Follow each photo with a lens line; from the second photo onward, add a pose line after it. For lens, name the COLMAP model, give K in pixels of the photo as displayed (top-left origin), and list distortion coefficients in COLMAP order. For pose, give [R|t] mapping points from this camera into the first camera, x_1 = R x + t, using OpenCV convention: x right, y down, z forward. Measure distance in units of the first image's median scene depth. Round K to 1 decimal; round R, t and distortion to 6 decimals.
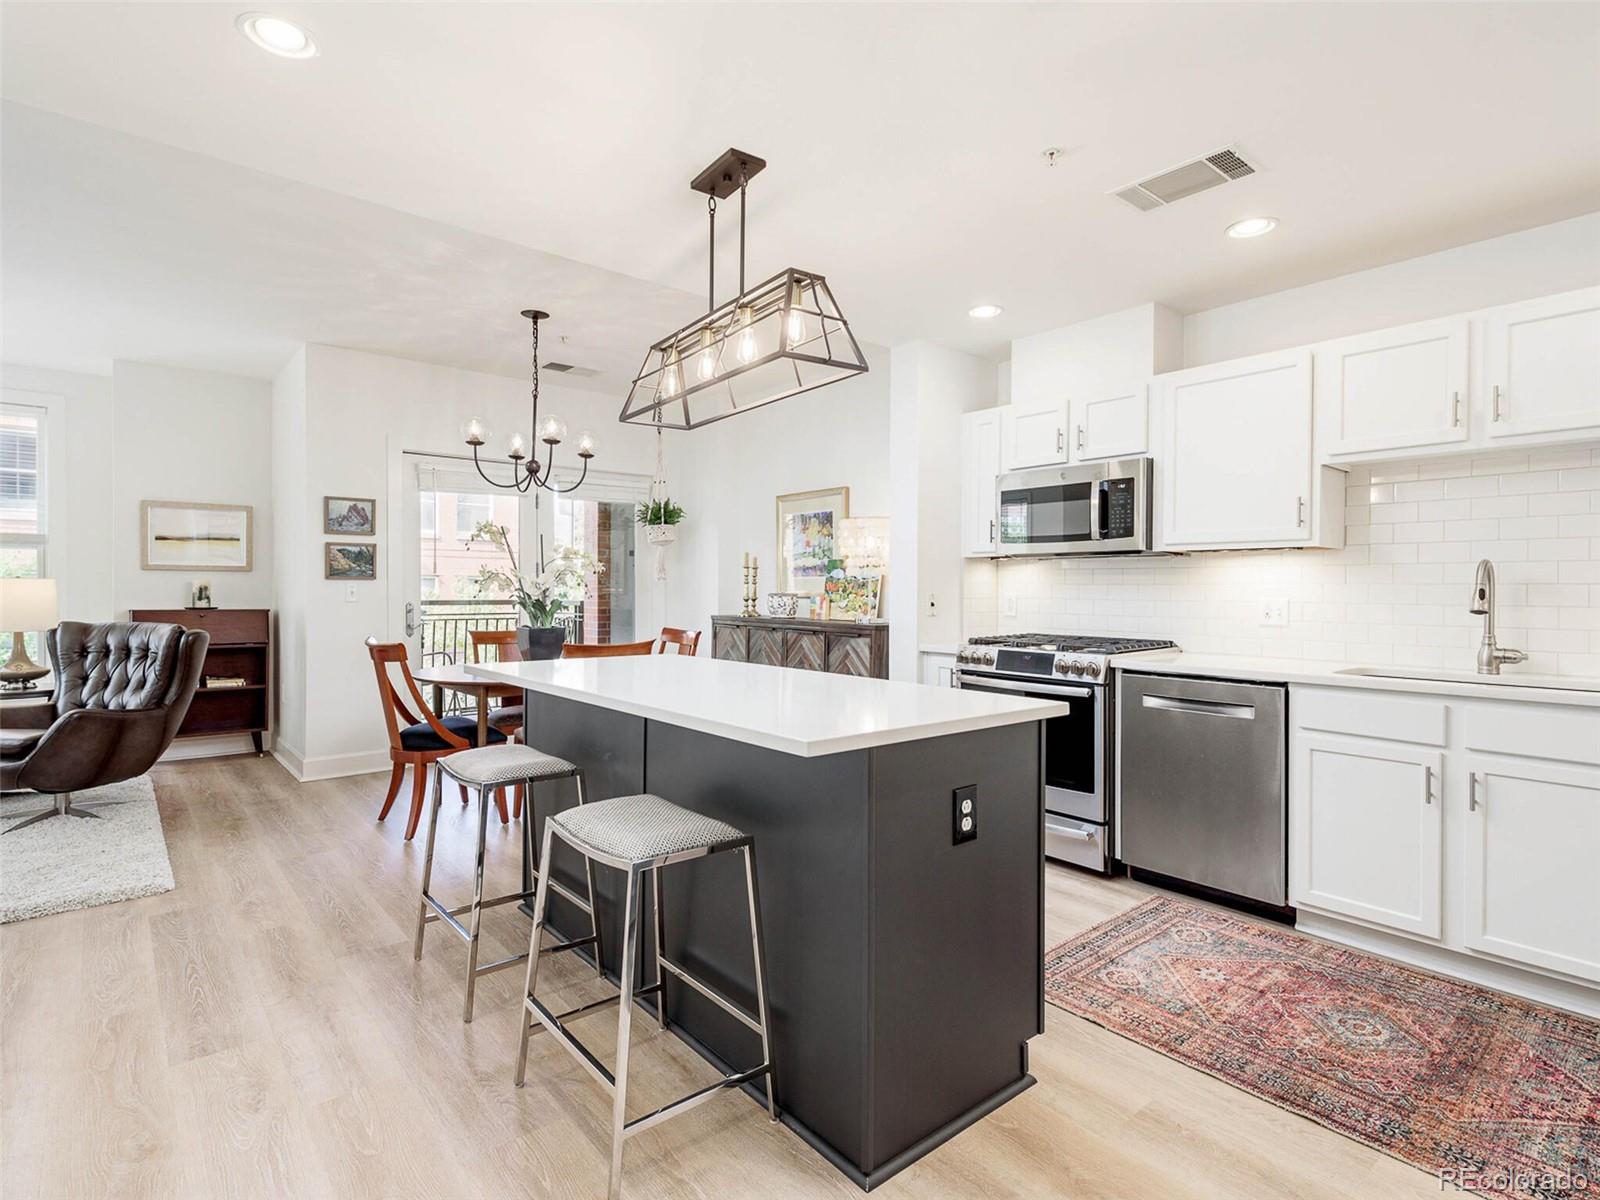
lens RADIAL K [[822.1, 0, 801.3], [0, 822.1, 592.4], [0, 0, 1]] dist [0.019577, -0.006502]
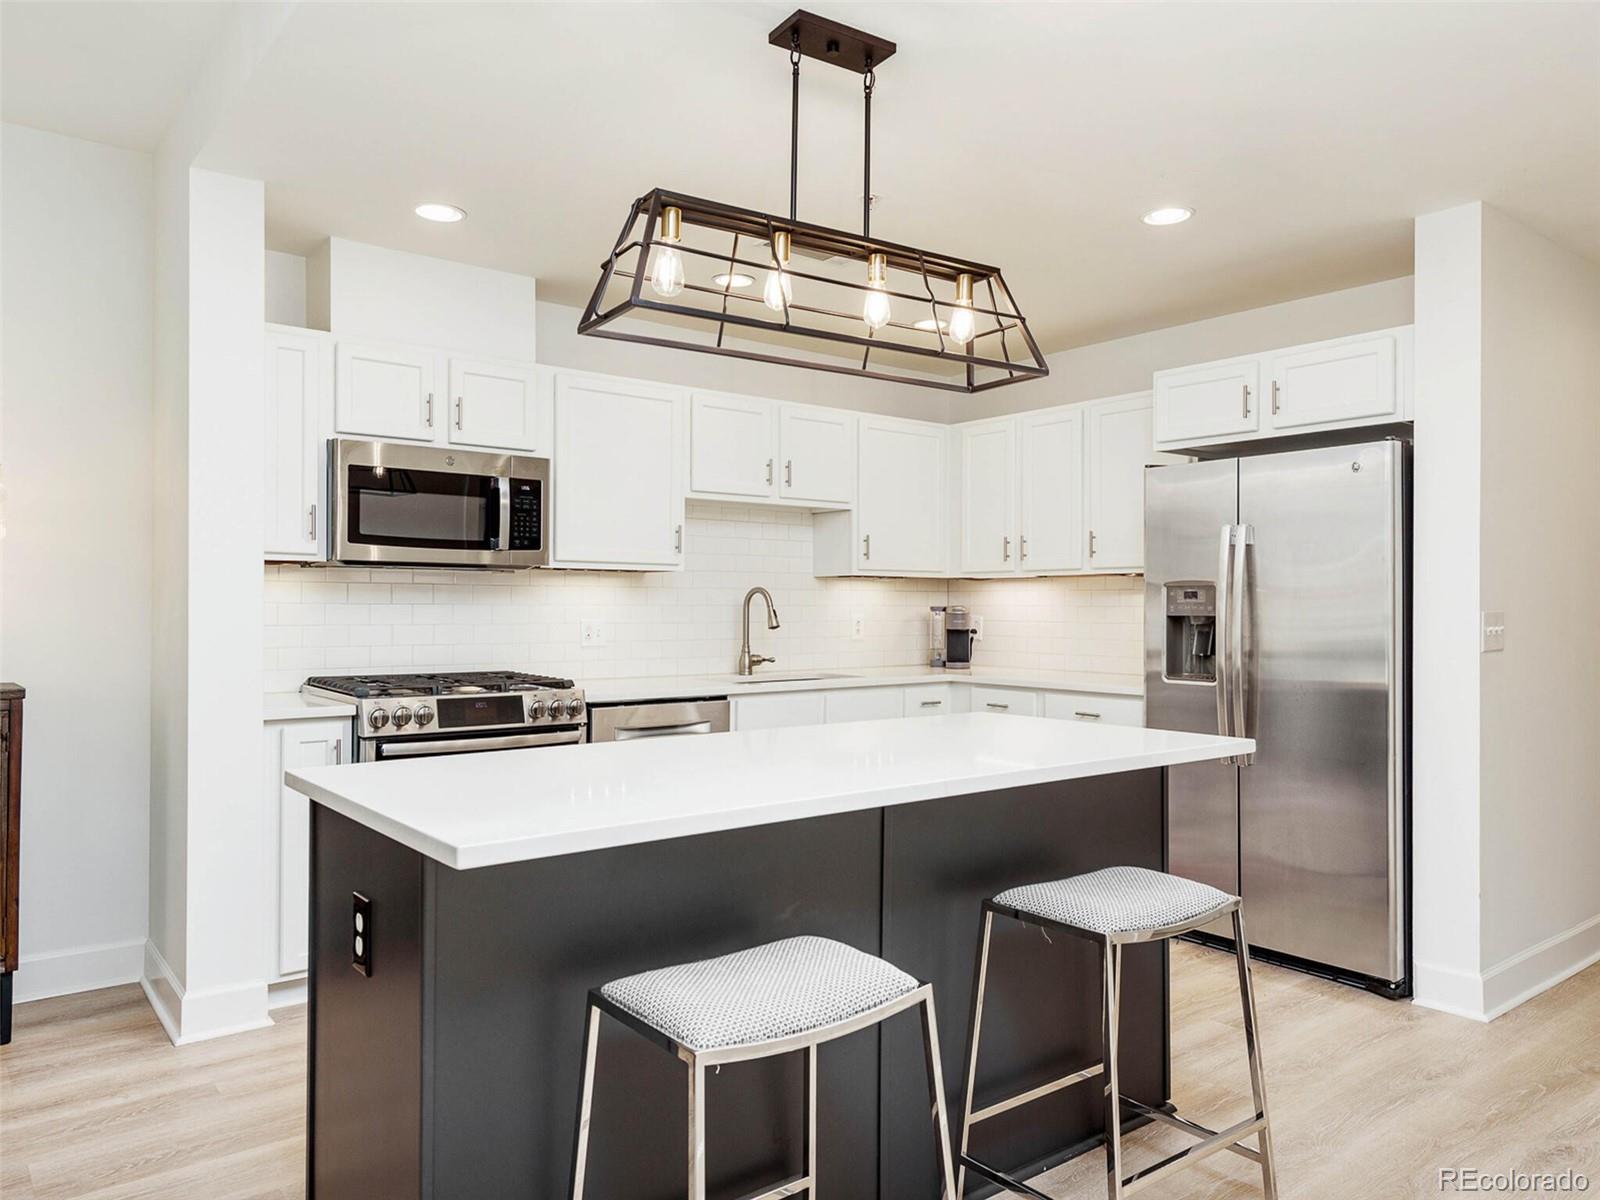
lens RADIAL K [[1103.4, 0, 784.0], [0, 1103.4, 598.1], [0, 0, 1]] dist [-0.018913, -0.007794]
pose [[0.044194, -0.000183, 0.999023, -0.577780], [-0.000664, 1.000000, 0.000212, -0.014372], [-0.999023, -0.000673, 0.044194, 0.557844]]
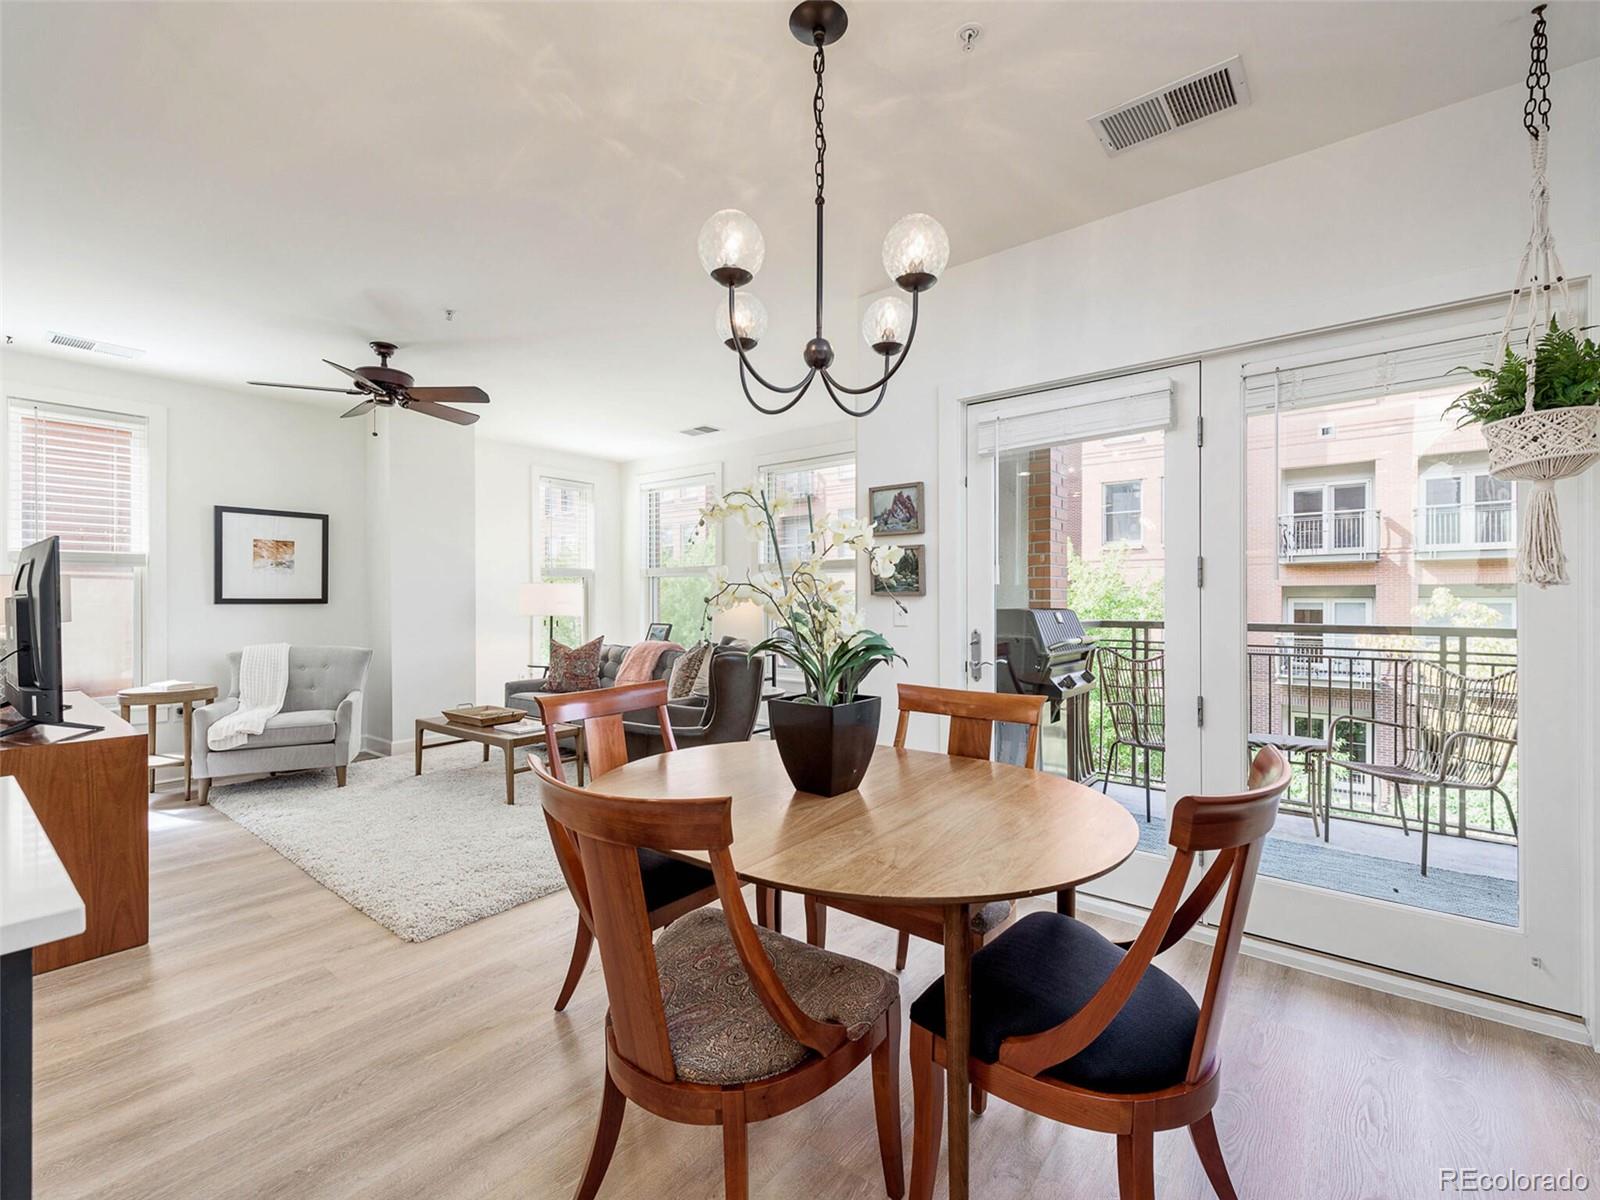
lens RADIAL K [[705.3, 0, 794.4], [0, 705.3, 599.0], [0, 0, 1]] dist [0.012999, -0.003128]
pose [[0.191895, -0.004078, -0.981407, 0.066467], [-0.001114, 0.999990, -0.004373, -0.011390], [0.981415, 0.001933, 0.191889, 0.919136]]
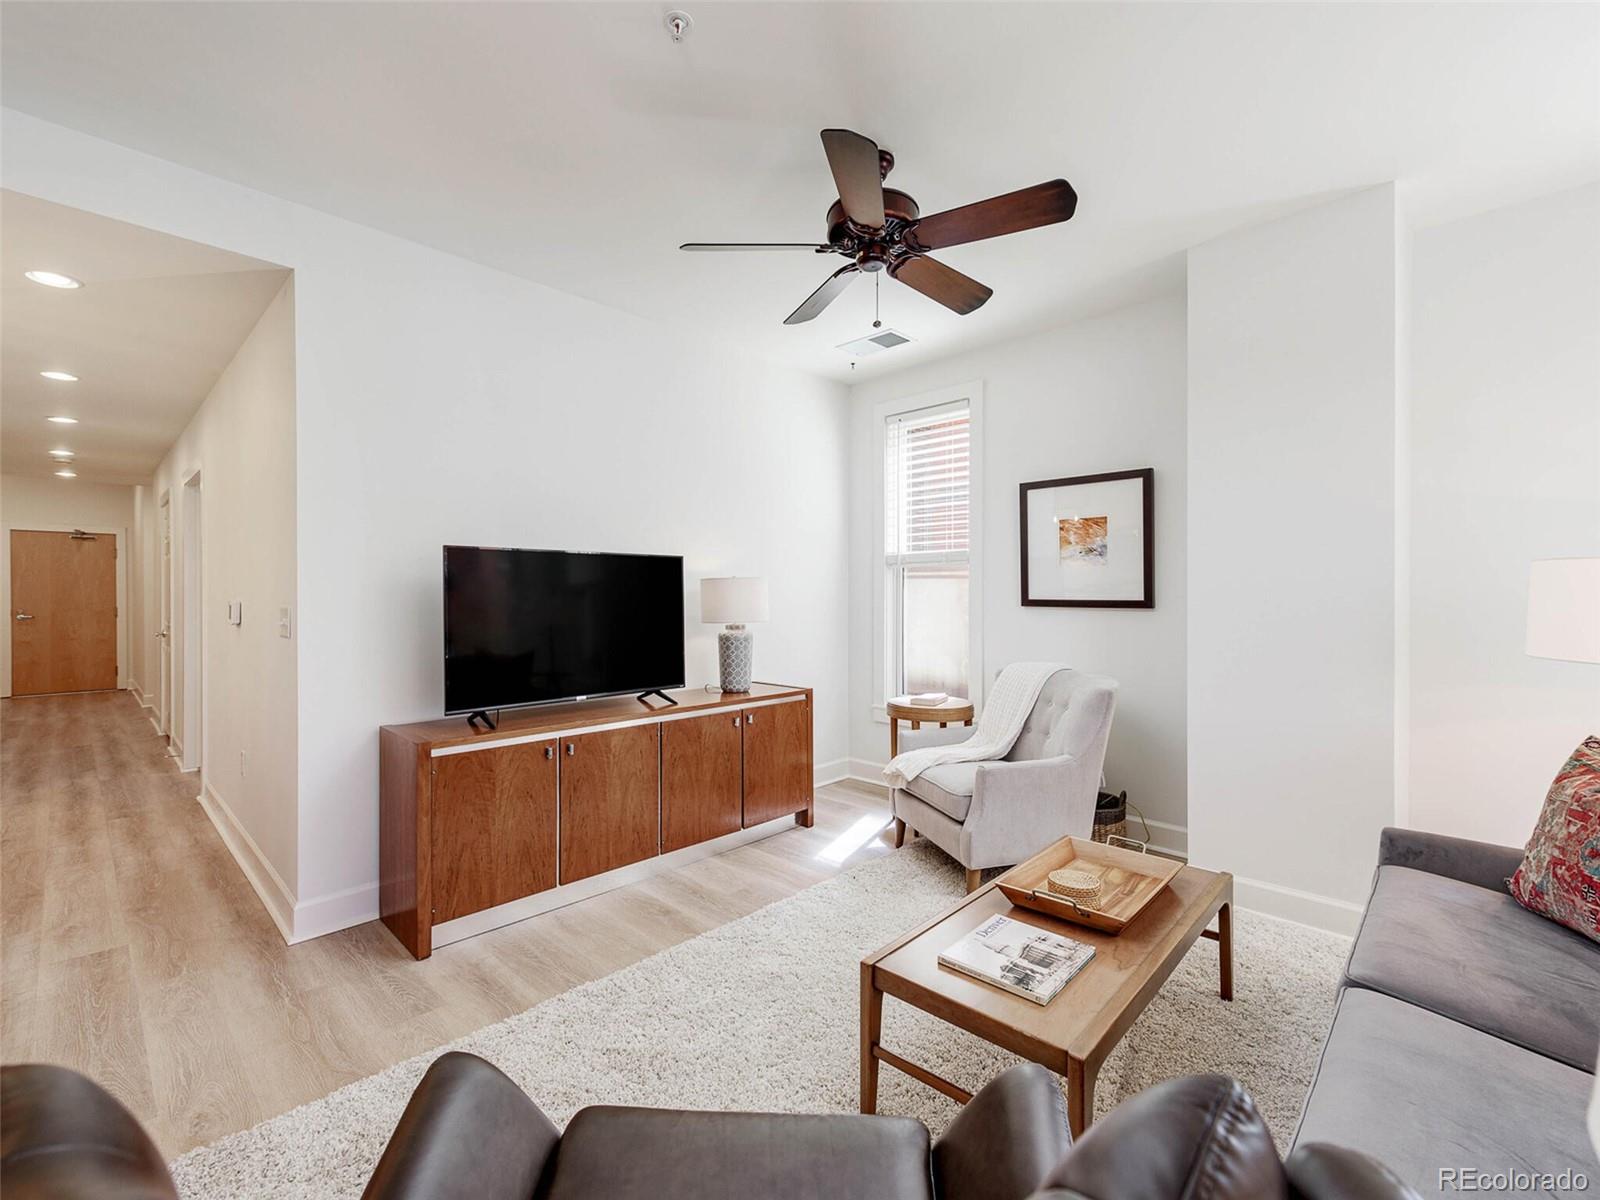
lens RADIAL K [[705.3, 0, 794.9], [0, 705.3, 592.8], [0, 0, 1]] dist [0.012999, -0.003128]
pose [[-0.995303, -0.005311, -0.096658, -0.836883], [-0.005549, 0.999982, 0.002190, -0.024595], [0.096645, 0.002716, -0.995315, 1.095364]]
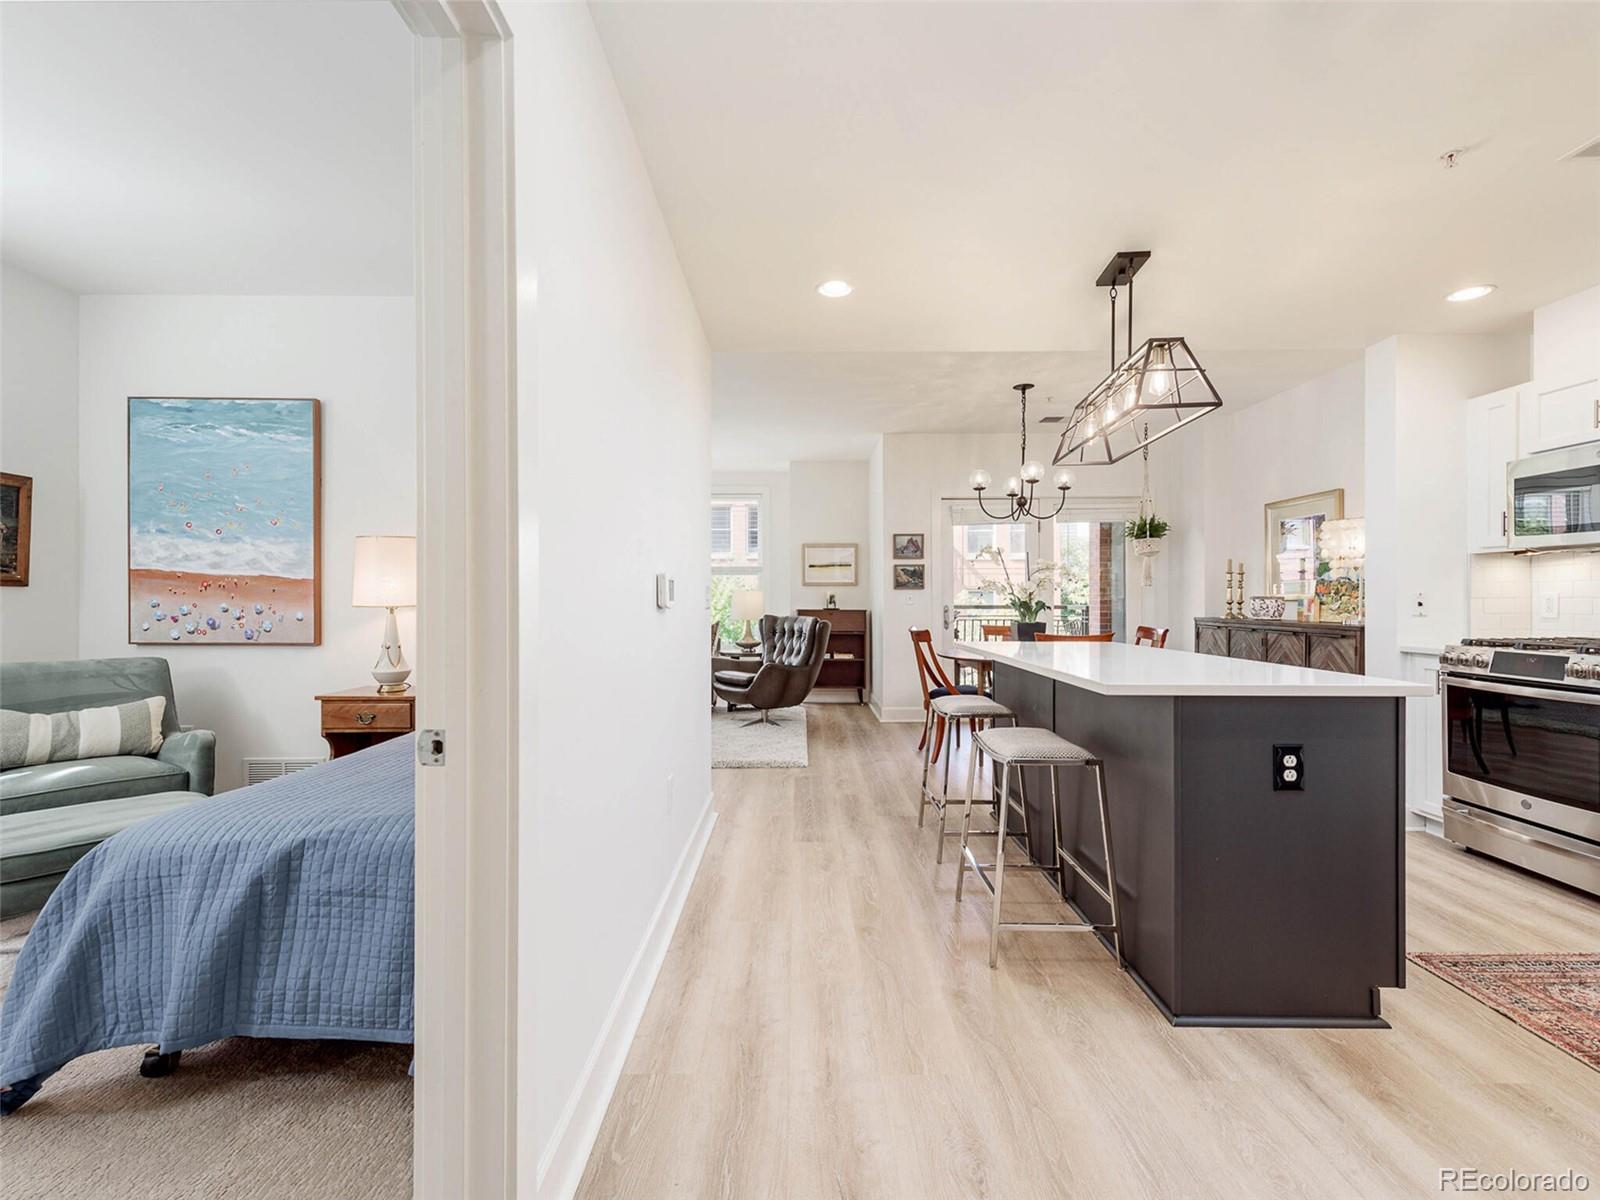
lens RADIAL K [[705.3, 0, 793.5], [0, 705.3, 598.1], [0, 0, 1]] dist [0.012999, -0.003128]
pose [[0.760002, -0.007099, -0.649882, 0.135111], [0.001444, 0.999956, -0.009234, 0.013567], [0.649920, 0.006079, 0.759979, -0.105038]]
